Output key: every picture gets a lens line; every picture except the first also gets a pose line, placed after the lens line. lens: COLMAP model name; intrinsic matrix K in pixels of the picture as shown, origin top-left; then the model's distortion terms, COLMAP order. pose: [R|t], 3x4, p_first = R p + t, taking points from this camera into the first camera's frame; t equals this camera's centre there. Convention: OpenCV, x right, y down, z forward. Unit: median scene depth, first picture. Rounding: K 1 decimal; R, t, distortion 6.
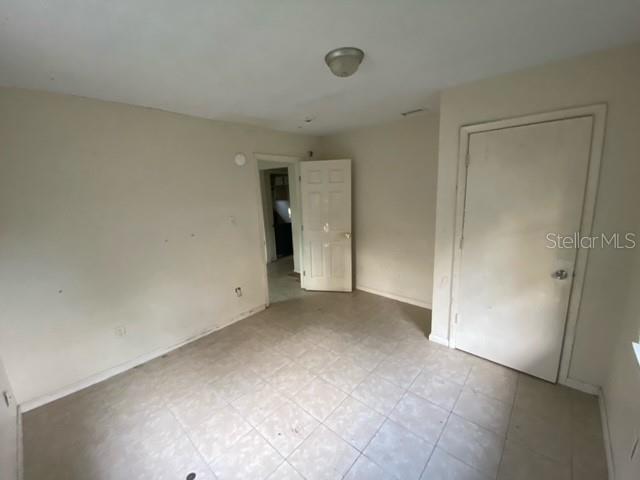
lens RADIAL K [[259.5, 0, 320.2], [0, 259.5, 239.4], [0, 0, 1]] dist [-0.000960, -0.000138]
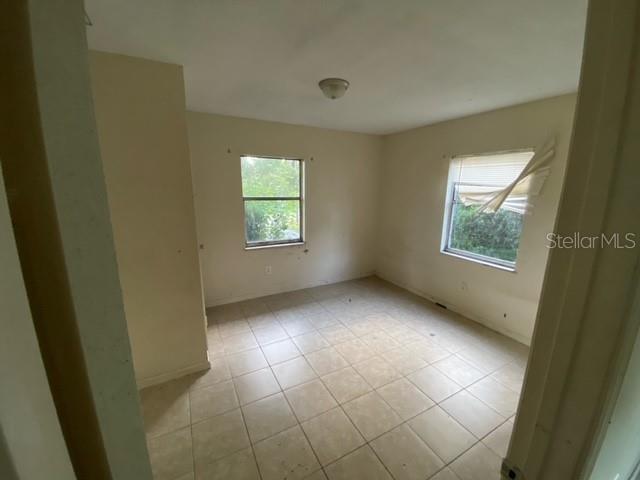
lens RADIAL K [[259.5, 0, 318.5], [0, 259.5, 240.0], [0, 0, 1]] dist [-0.000960, -0.000138]
pose [[-0.938955, -0.033007, 0.342452, -0.245047], [0.101479, 0.924529, 0.367352, -0.364800], [-0.328732, 0.379679, -0.864742, 1.898151]]
